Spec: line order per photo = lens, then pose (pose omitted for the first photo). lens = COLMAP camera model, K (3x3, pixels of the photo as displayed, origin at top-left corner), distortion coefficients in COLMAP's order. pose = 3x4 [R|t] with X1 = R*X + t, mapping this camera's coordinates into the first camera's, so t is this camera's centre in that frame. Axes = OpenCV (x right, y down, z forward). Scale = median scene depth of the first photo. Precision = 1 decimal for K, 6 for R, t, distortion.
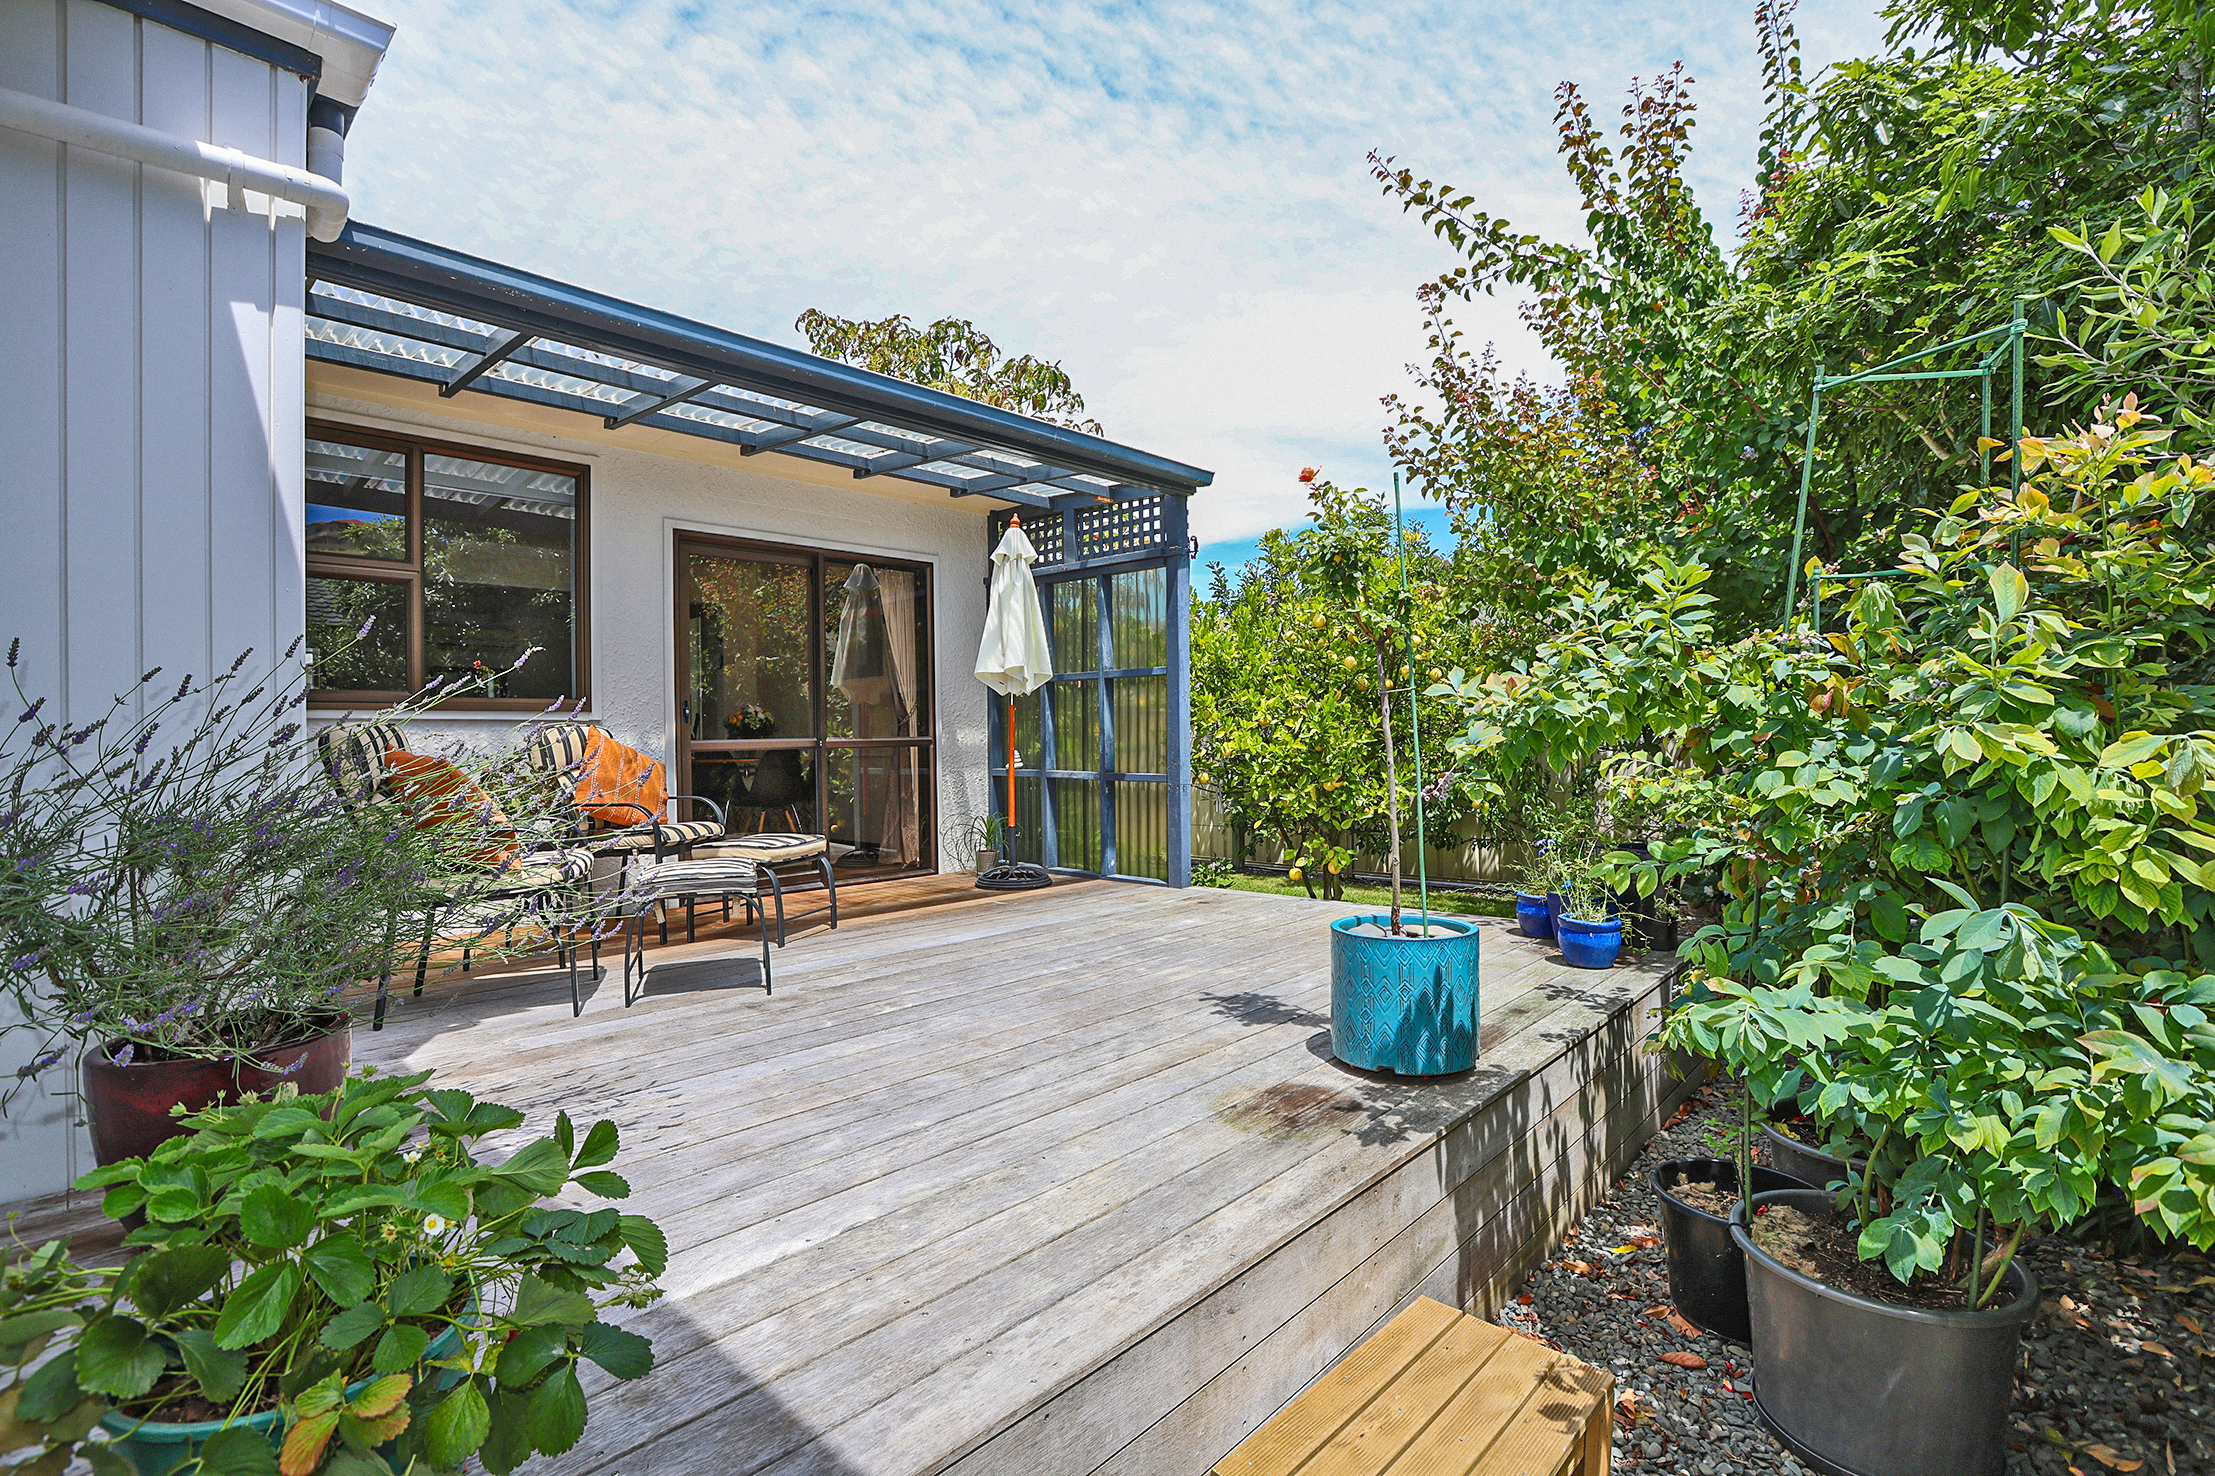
lens RADIAL K [[1038.9, 0, 1095.2], [0, 1038.9, 731.5], [0, 0, 1]] dist [-0.027026, 0.000409]
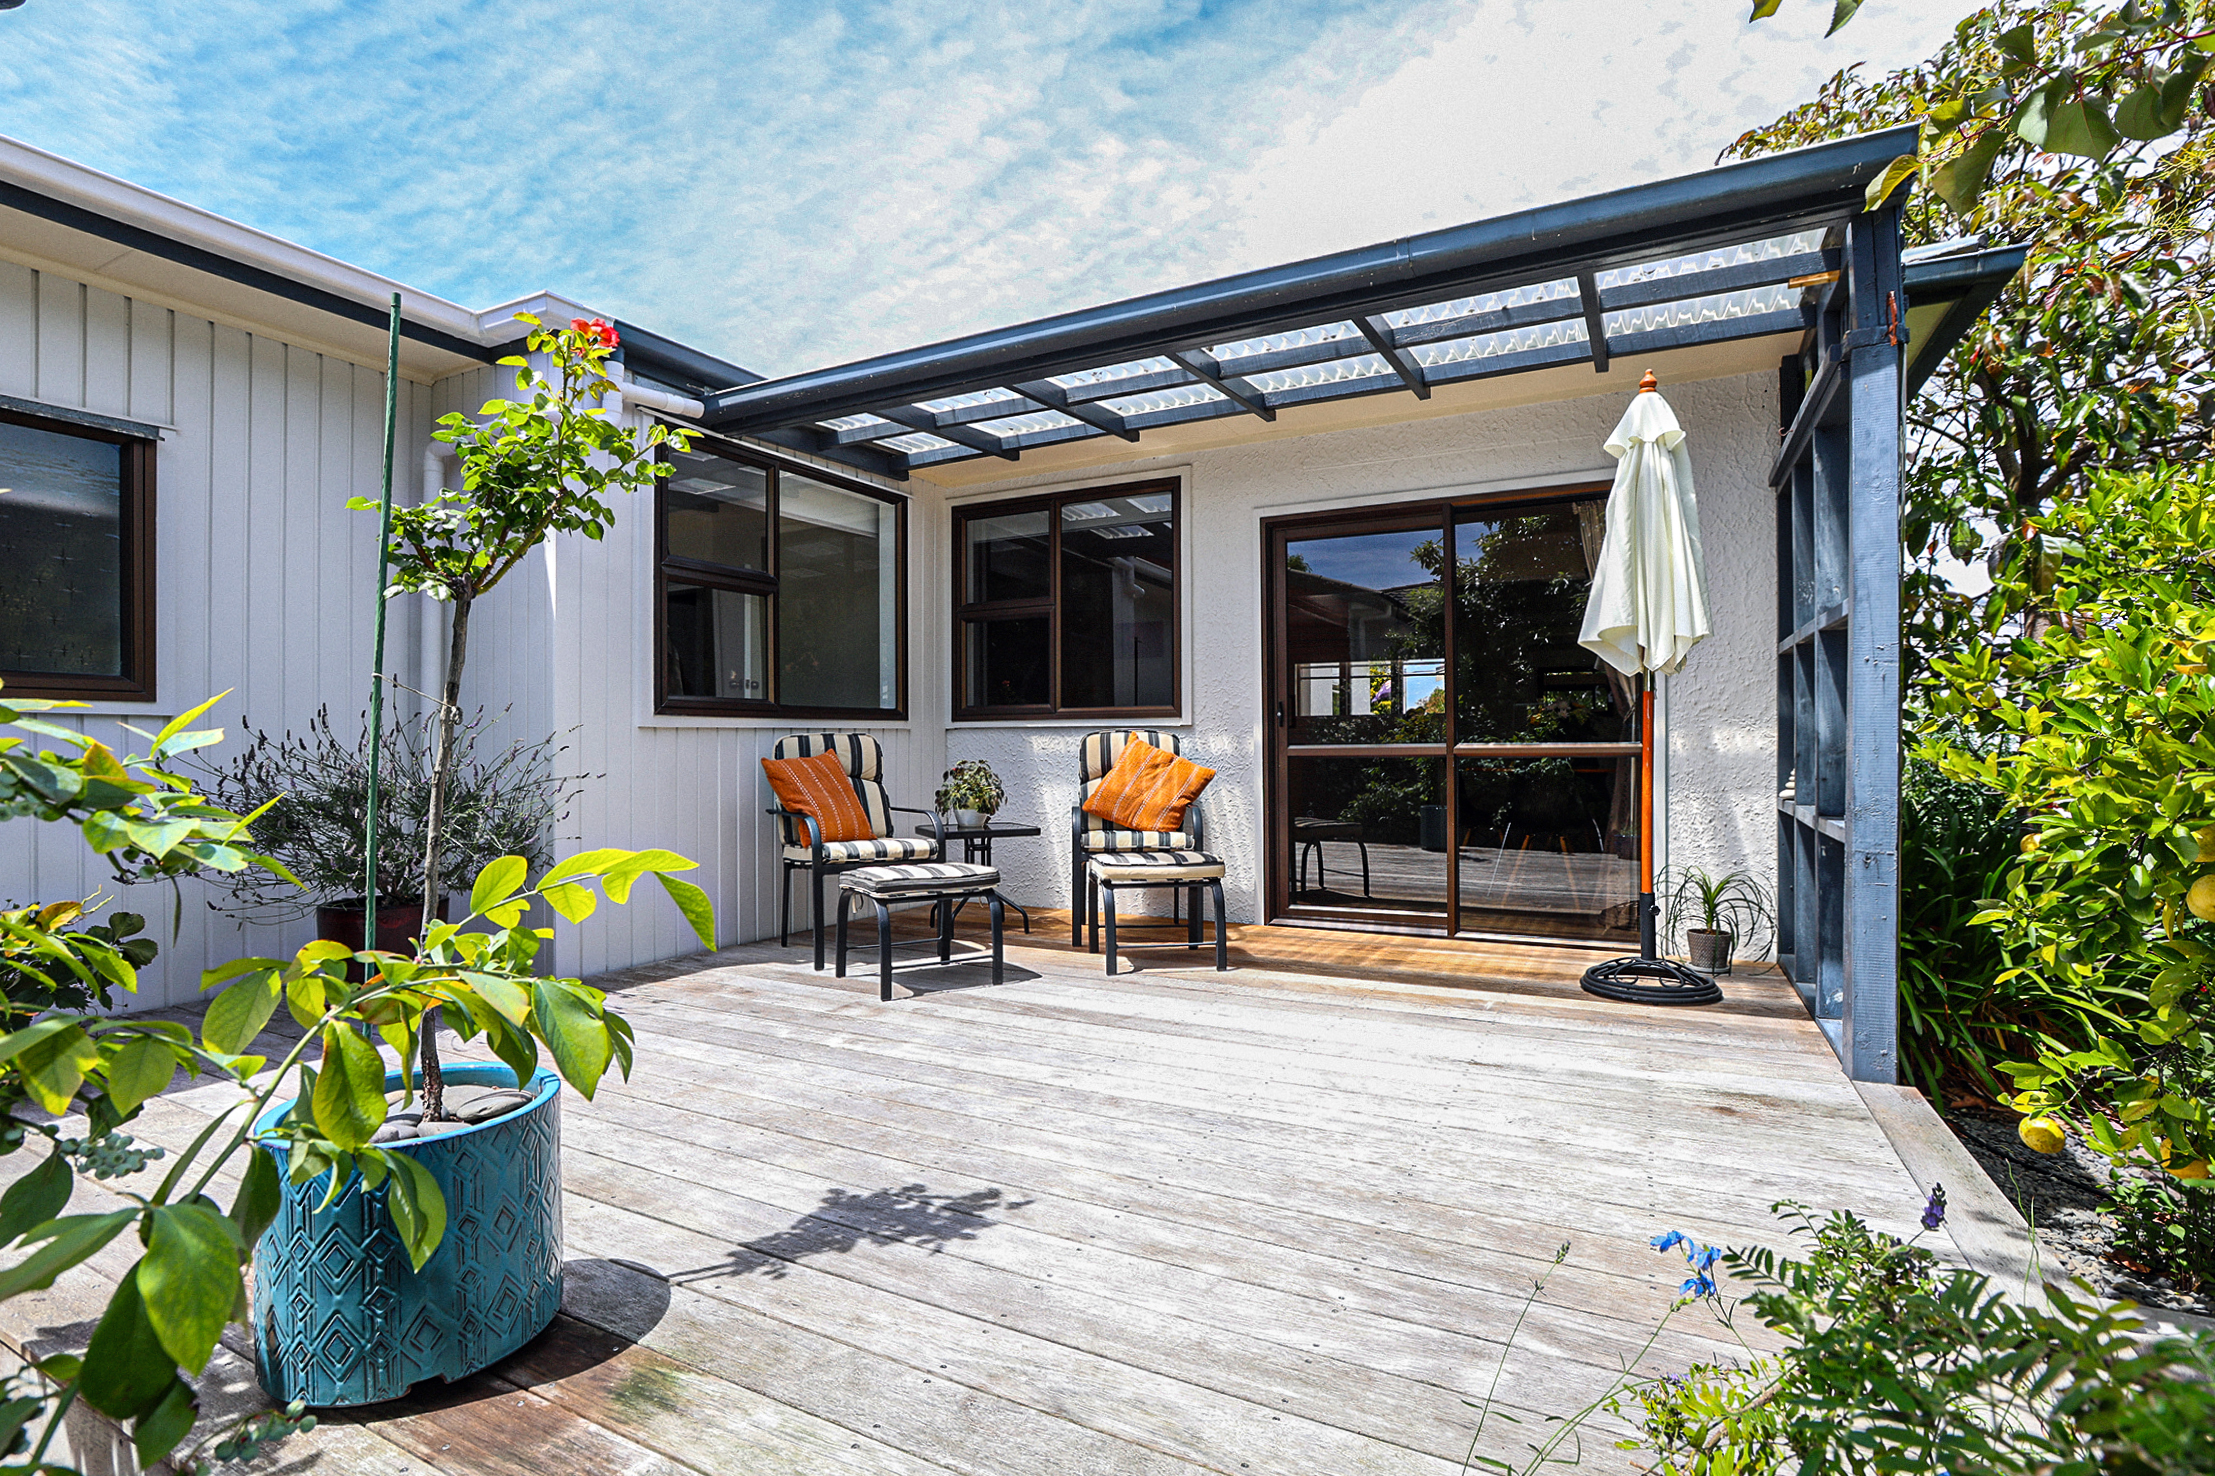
lens RADIAL K [[1038.9, 0, 1095.2], [0, 1038.9, 731.5], [0, 0, 1]] dist [-0.027026, 0.000409]
pose [[0.264925, -0.004533, -0.964258, 0.468910], [0.001747, 0.999990, -0.004221, 0.000099], [0.964267, -0.000567, 0.264930, 0.626985]]
